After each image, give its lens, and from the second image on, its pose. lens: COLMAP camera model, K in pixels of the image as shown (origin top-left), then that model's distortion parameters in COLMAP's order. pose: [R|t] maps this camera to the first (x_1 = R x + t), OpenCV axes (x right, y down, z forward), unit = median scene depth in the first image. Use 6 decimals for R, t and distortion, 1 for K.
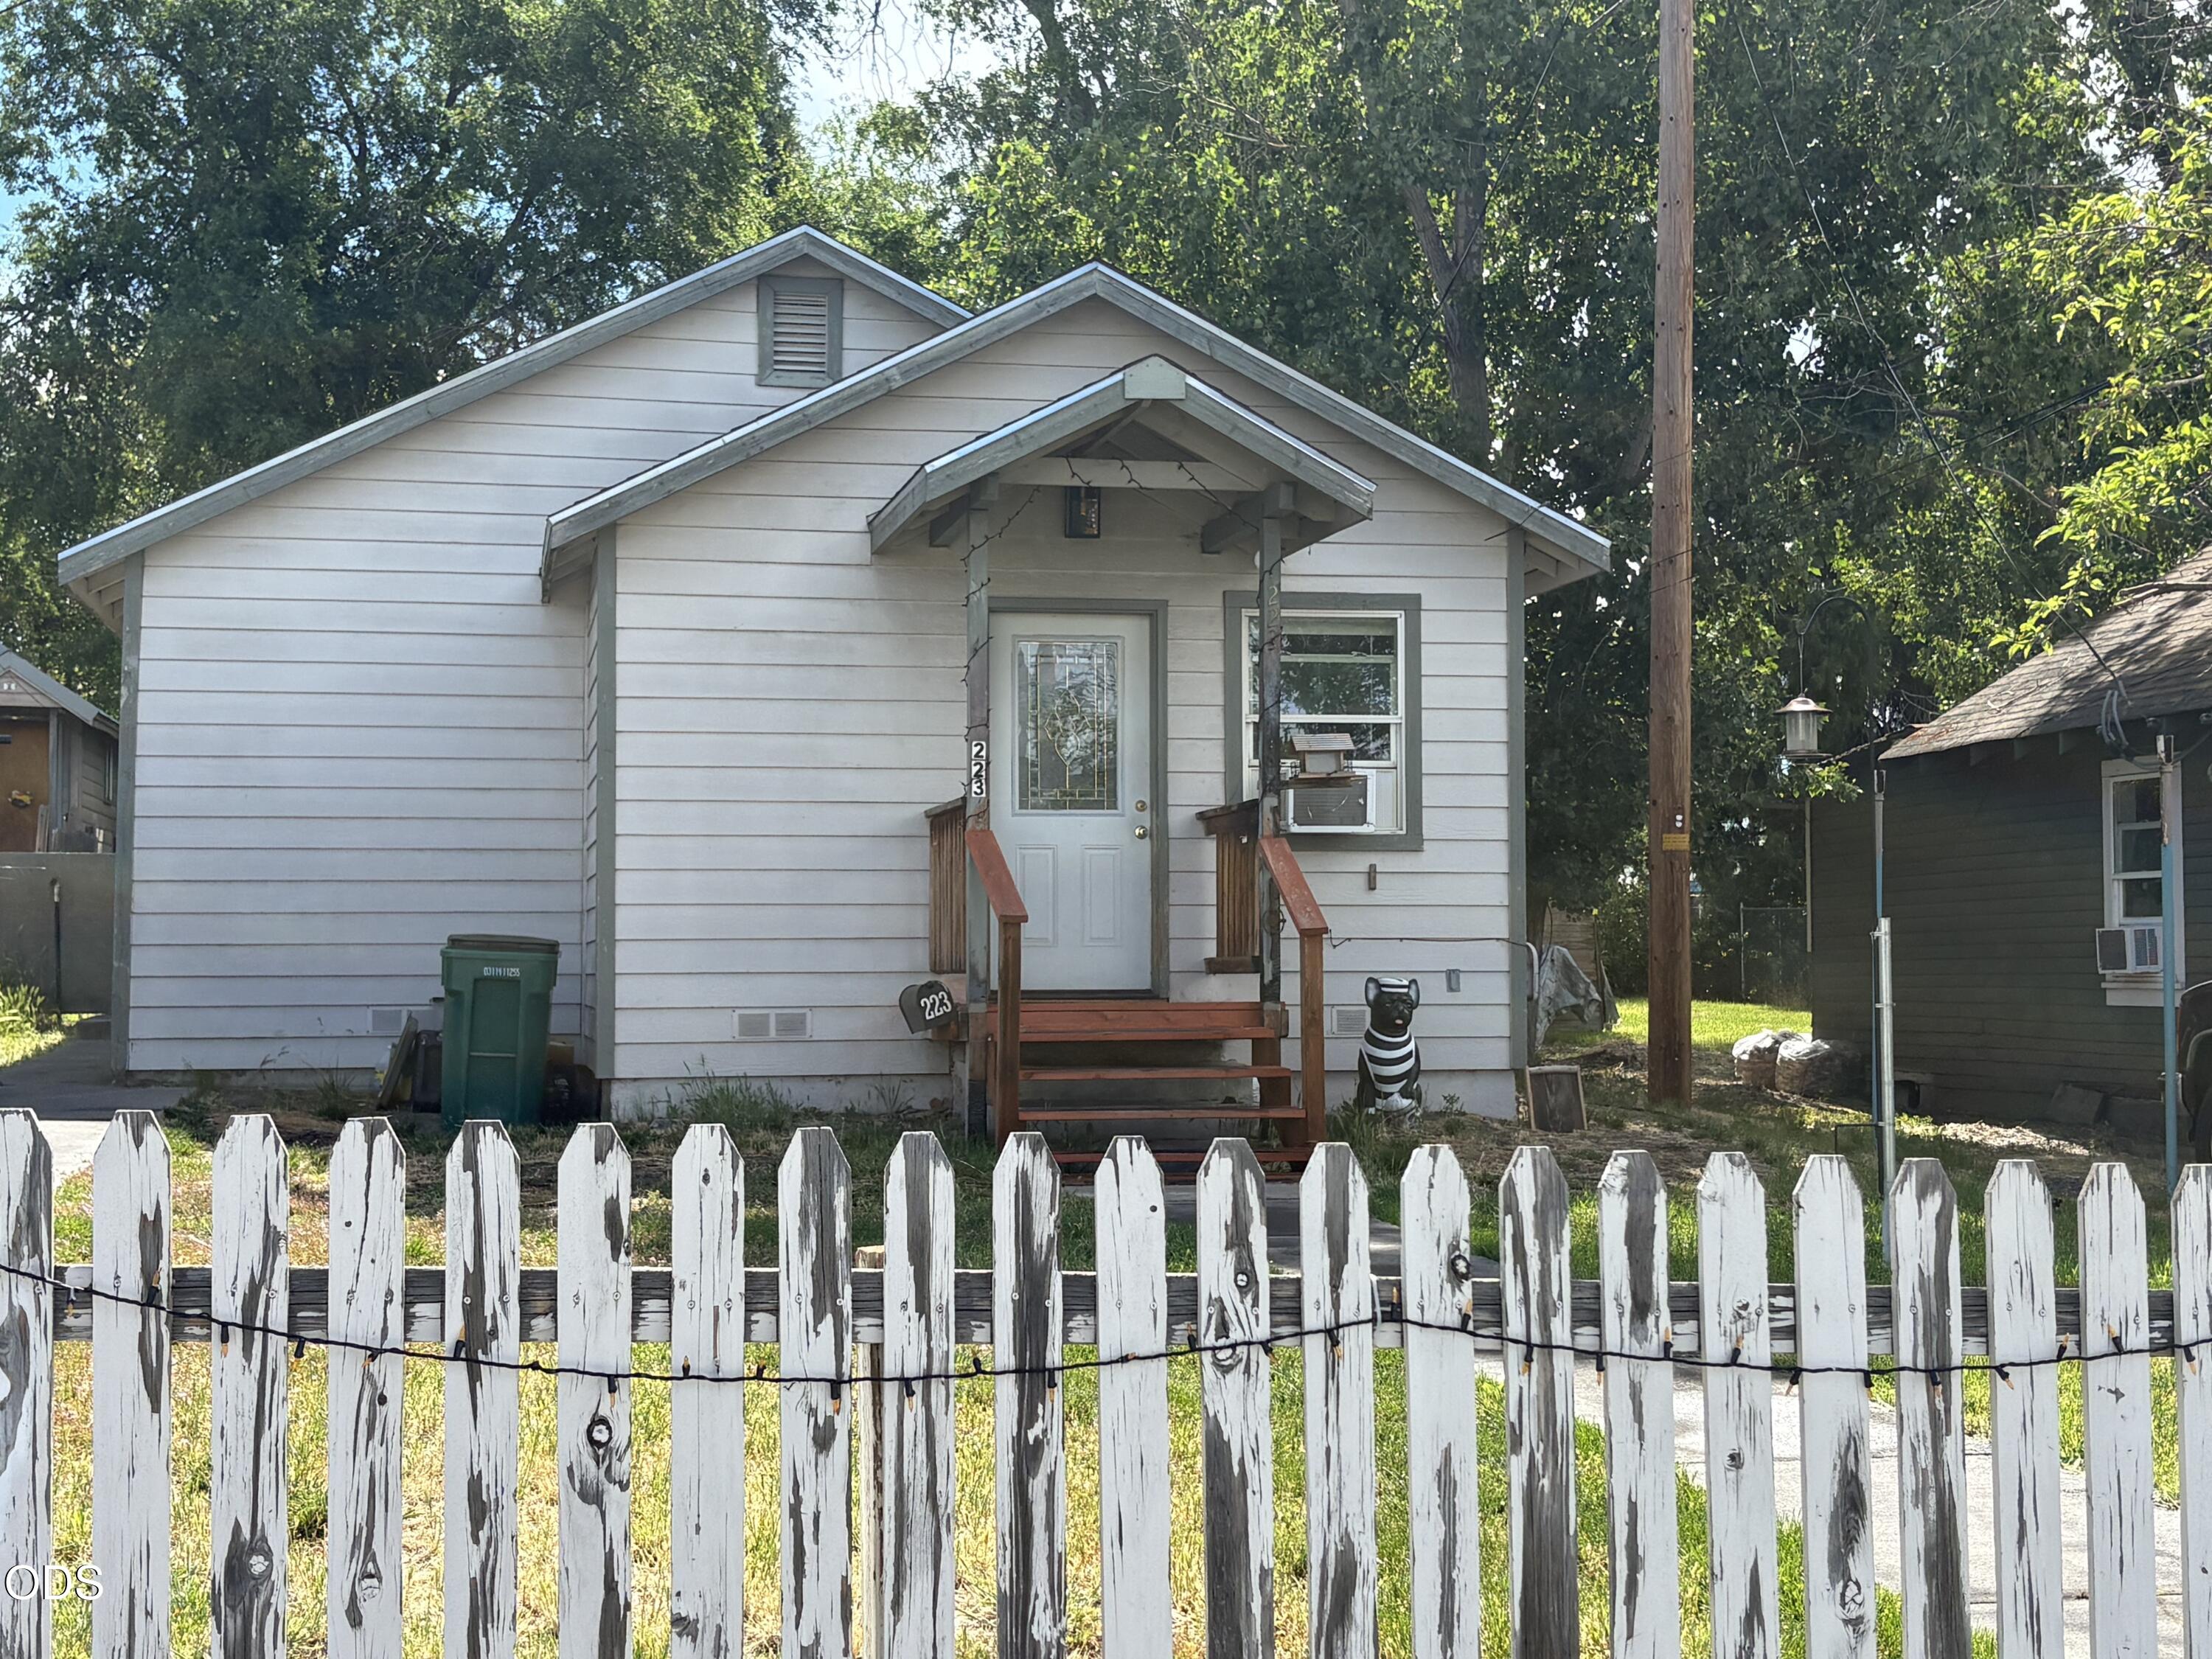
lens RADIAL K [[3037.3, 0, 1106.0], [0, 3037.3, 829.5], [0, 0, 1]] dist [-0.012145, -0.032756]
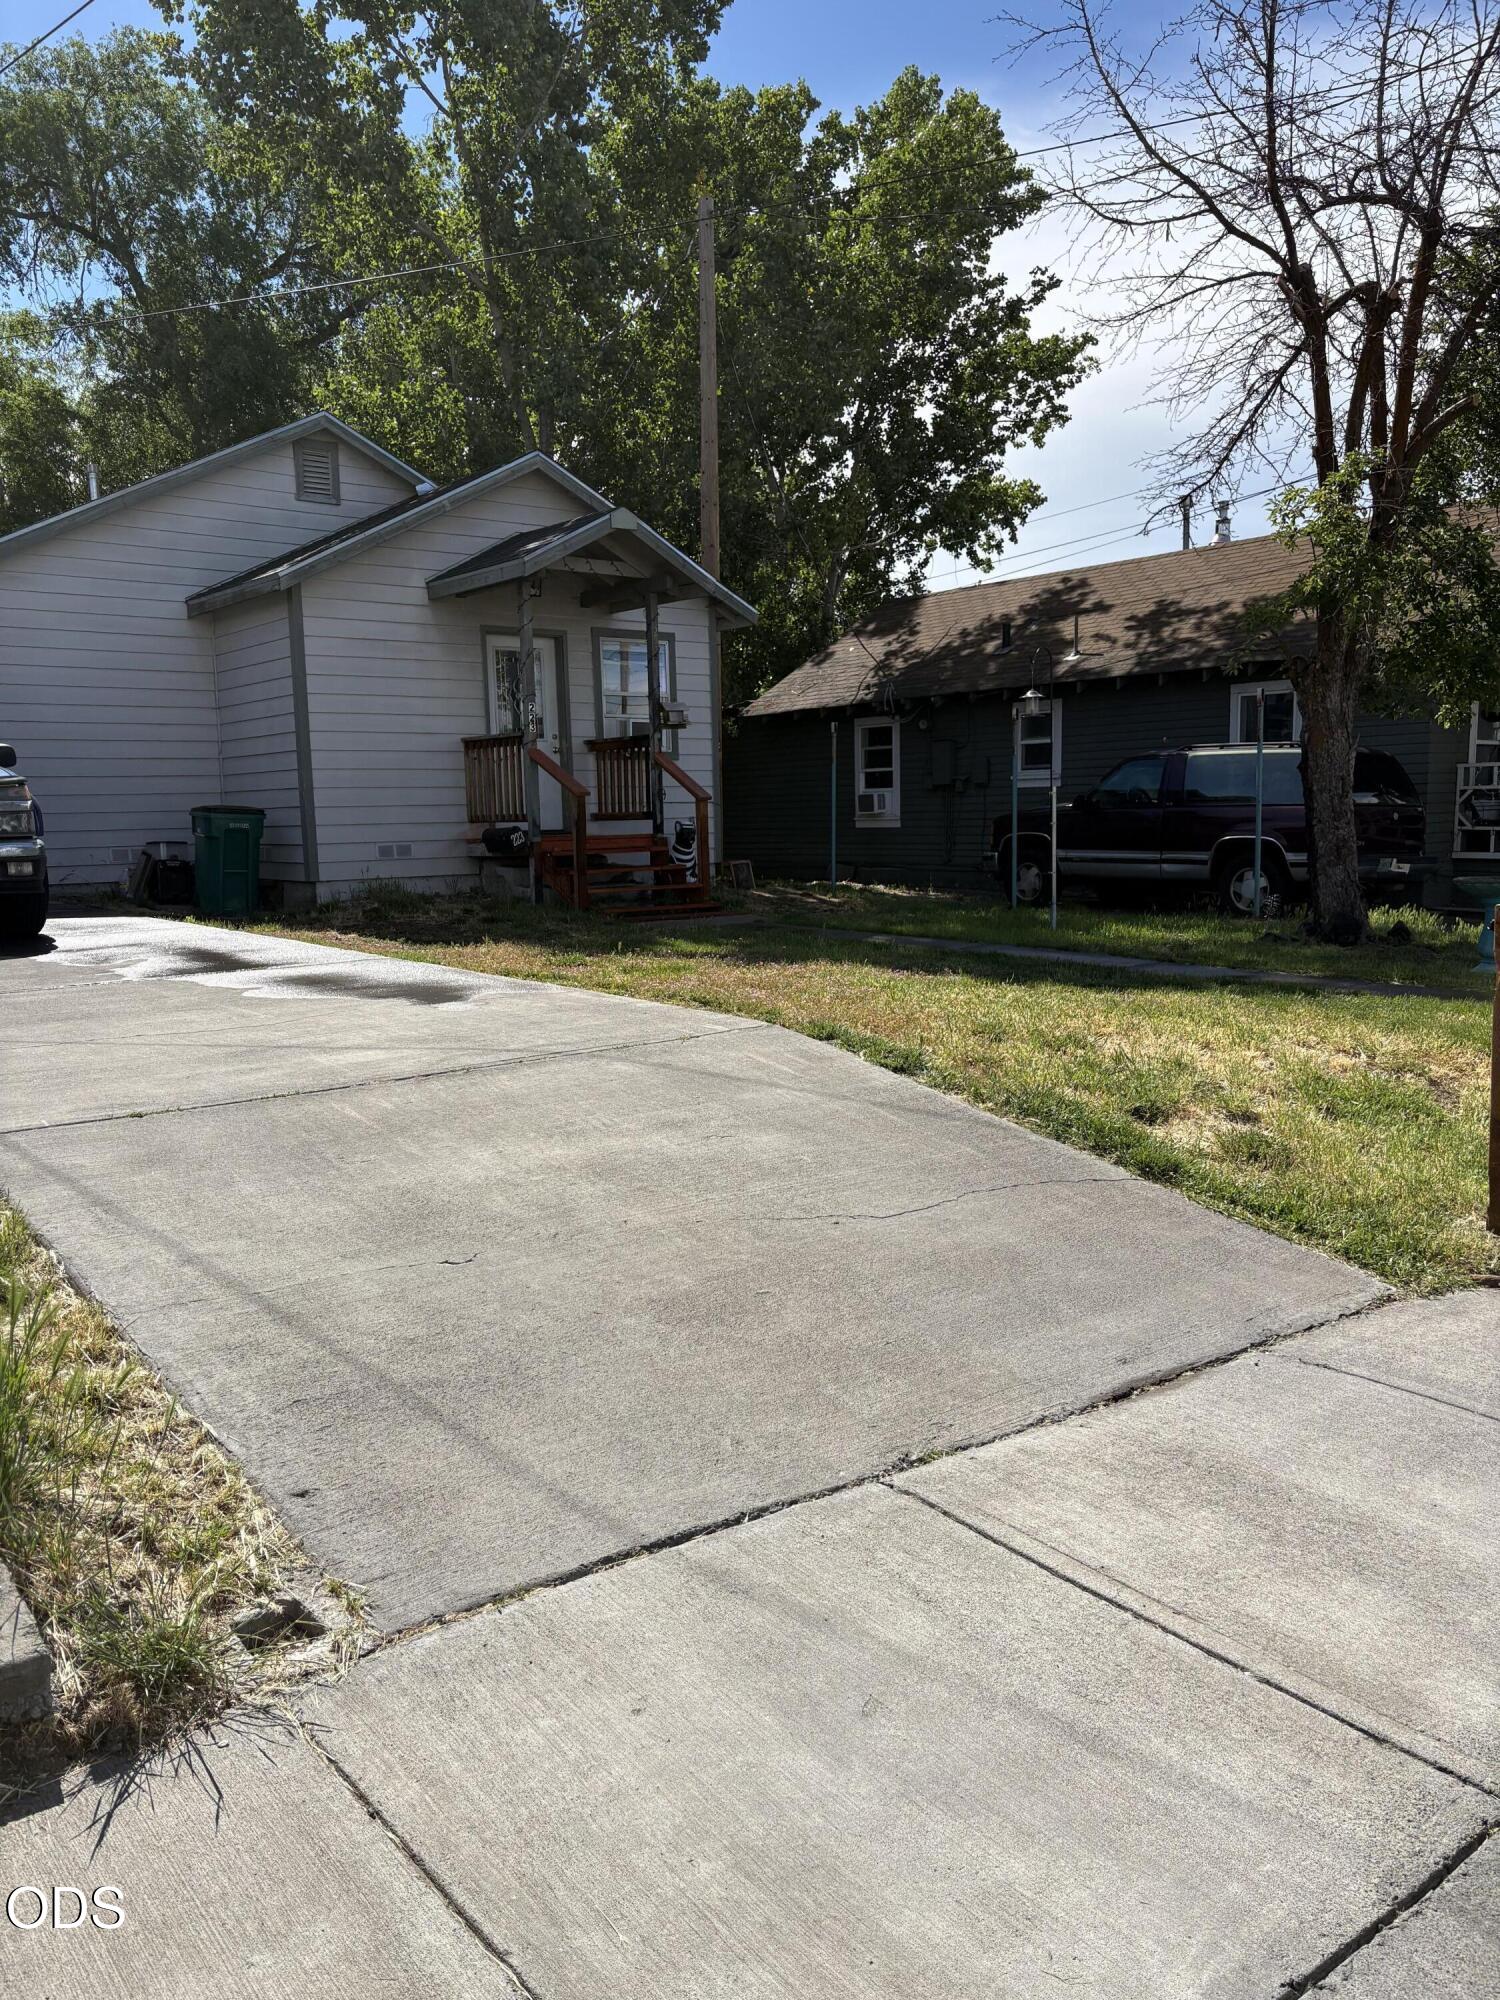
lens RADIAL K [[1515.2, 0, 772.8], [0, 1515.2, 1003.1], [0, 0, 1]] dist [0.062562, -0.075841]
pose [[0.901608, -0.070471, 0.426776, -0.302980], [0.000555, 0.986827, 0.161777, 0.003435], [-0.432555, -0.145623, 0.889770, 0.018622]]
